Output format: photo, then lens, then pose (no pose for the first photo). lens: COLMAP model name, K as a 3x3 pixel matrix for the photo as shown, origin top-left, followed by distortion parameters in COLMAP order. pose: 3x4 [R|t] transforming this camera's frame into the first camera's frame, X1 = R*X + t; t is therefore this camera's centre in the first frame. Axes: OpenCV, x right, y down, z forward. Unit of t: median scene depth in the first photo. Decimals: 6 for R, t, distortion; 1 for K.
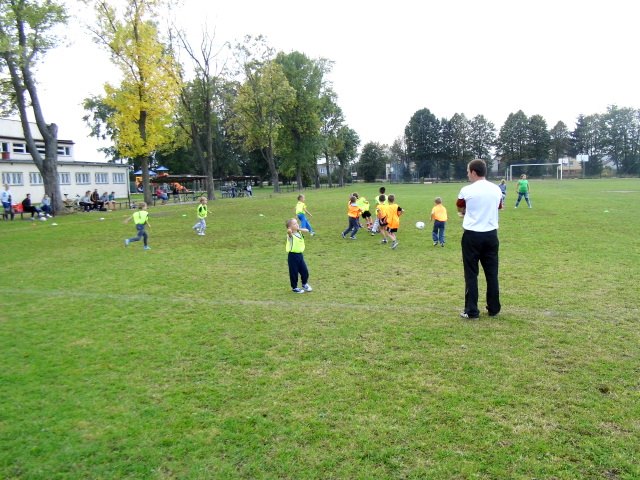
lens RADIAL K [[549.6, 0, 320.0], [0, 549.6, 240.0], [0, 0, 1]] dist [-0.021624, 0.010375]
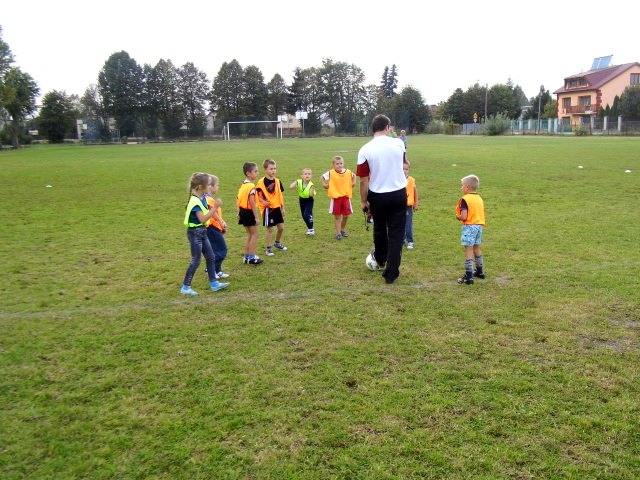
lens RADIAL K [[549.6, 0, 320.0], [0, 549.6, 240.0], [0, 0, 1]] dist [-0.021624, 0.010375]
pose [[0.878858, -0.084365, 0.469565, 0.052729], [0.052946, 0.995408, 0.079746, -0.011838], [-0.474137, -0.045224, 0.879289, 0.158951]]
